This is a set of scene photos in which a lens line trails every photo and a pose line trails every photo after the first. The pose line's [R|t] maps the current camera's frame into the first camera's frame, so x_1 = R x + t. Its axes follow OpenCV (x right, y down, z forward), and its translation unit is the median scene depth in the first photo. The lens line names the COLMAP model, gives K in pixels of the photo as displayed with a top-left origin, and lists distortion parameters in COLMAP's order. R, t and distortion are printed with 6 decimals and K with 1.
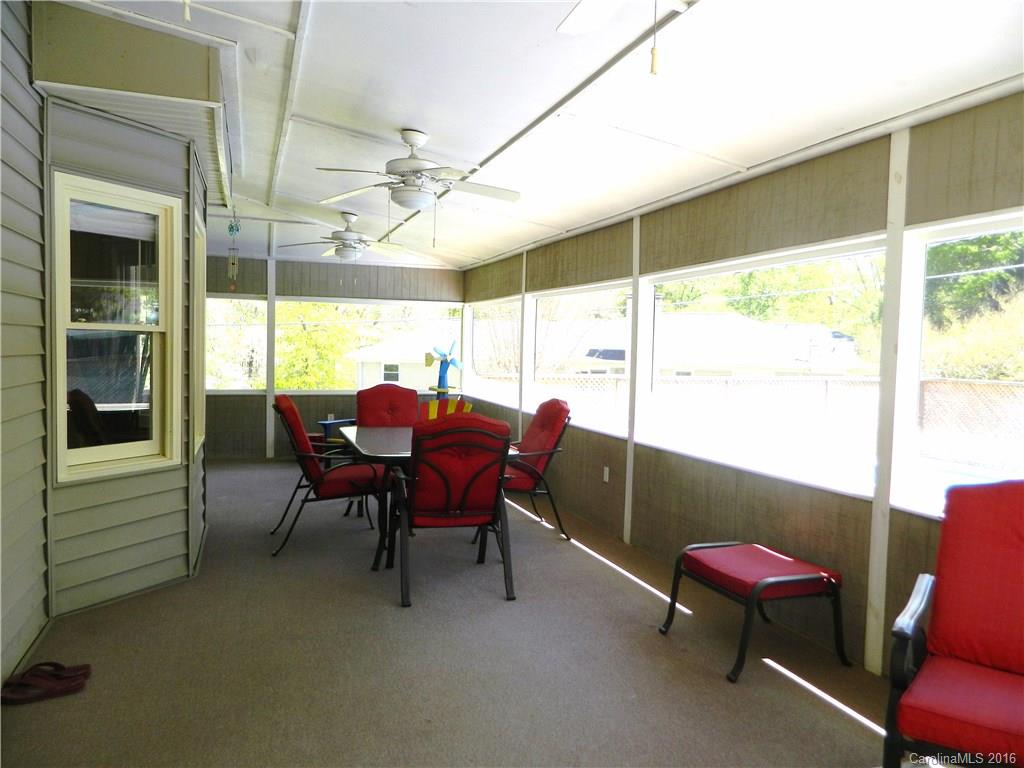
lens RADIAL K [[763.3, 0, 511.9], [0, 763.3, 383.3], [0, 0, 1]] dist [0.020930, -0.010866]
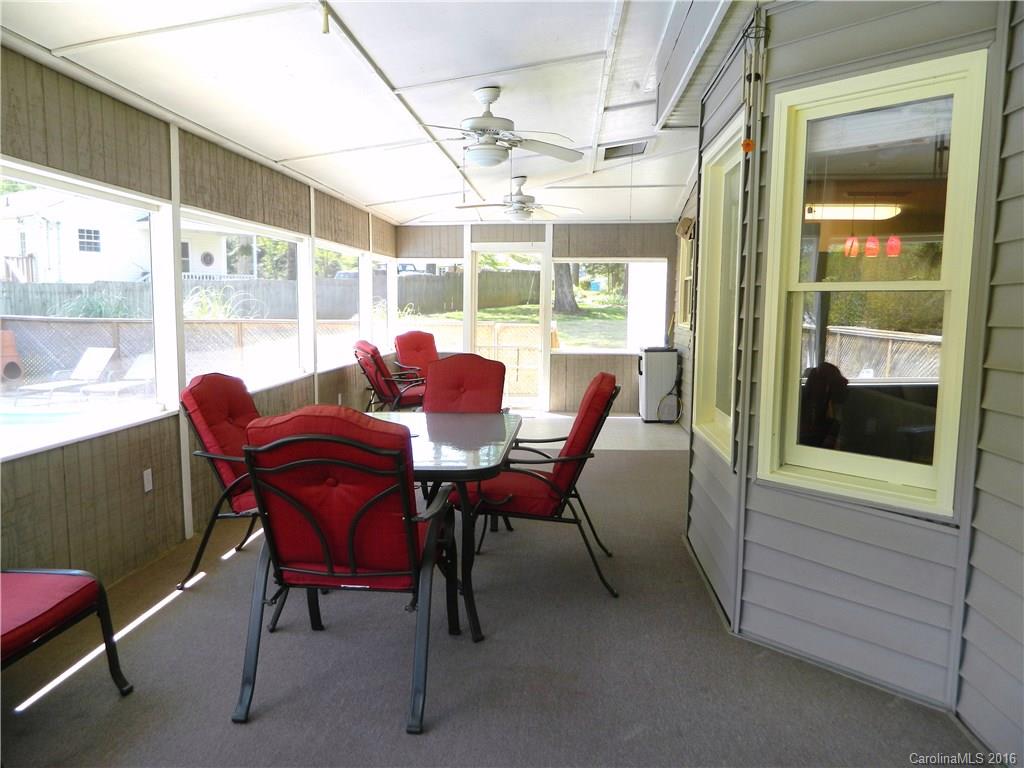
lens RADIAL K [[763.3, 0, 511.1], [0, 763.3, 385.9], [0, 0, 1]] dist [0.020930, -0.010866]
pose [[-0.914189, -0.069434, 0.399297, -0.477240], [-0.004381, 0.986851, 0.161575, -0.082530], [-0.405265, 0.145961, -0.902472, 1.588571]]
